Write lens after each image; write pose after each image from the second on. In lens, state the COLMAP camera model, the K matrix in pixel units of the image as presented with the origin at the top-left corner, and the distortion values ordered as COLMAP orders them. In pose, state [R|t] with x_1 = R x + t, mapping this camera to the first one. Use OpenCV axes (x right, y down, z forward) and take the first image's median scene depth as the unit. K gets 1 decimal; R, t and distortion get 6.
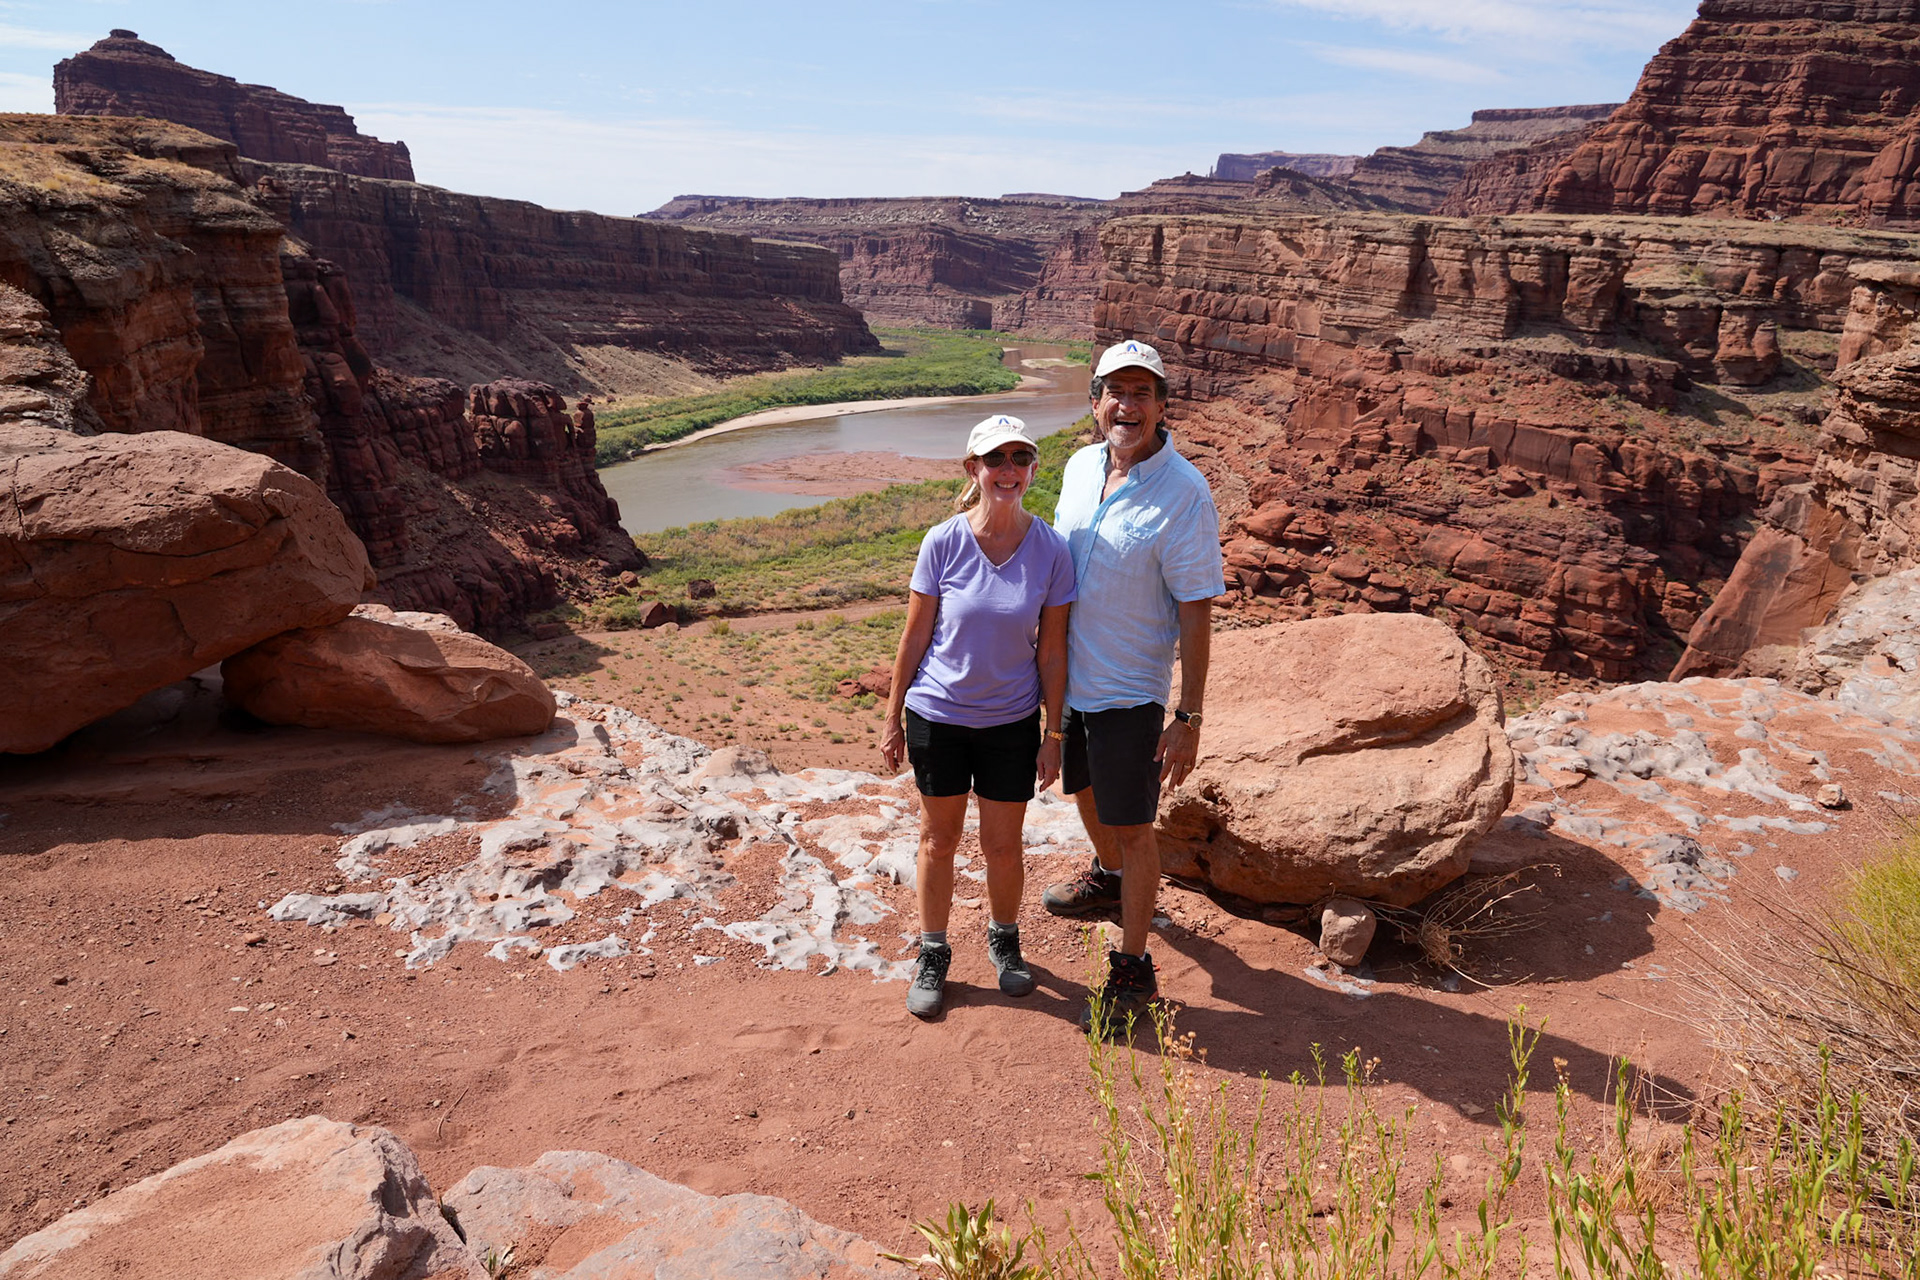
lens RADIAL K [[1310.2, 0, 963.5], [0, 1310.2, 628.3], [0, 0, 1]] dist [-0.028464, 0.029032]
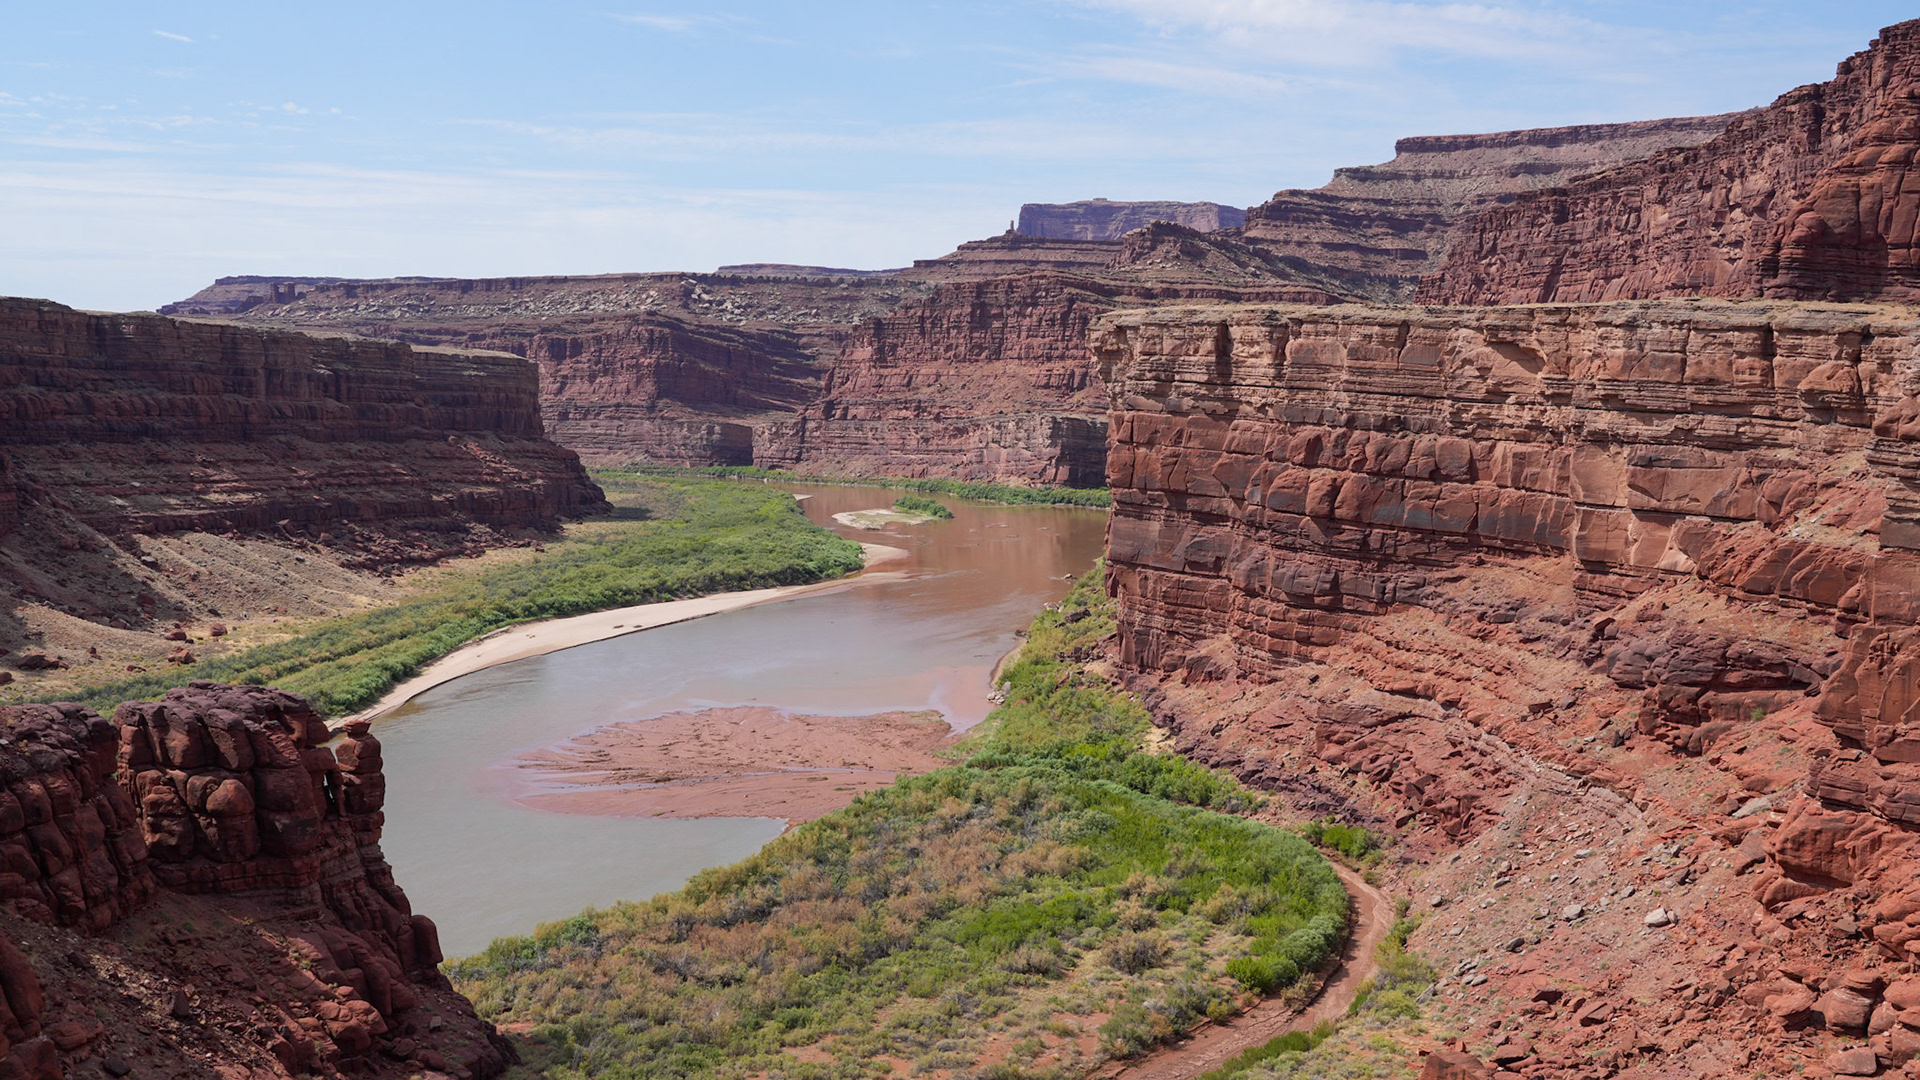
lens RADIAL K [[1912.3, 0, 960.0], [0, 1912.3, 540.0], [0, 0, 1]] dist [0.045099, -0.020466]
pose [[0.985709, -0.046007, 0.162052, -0.067344], [0.073777, 0.982719, -0.169768, -0.037319], [-0.151441, 0.179298, 0.972069, 0.095155]]
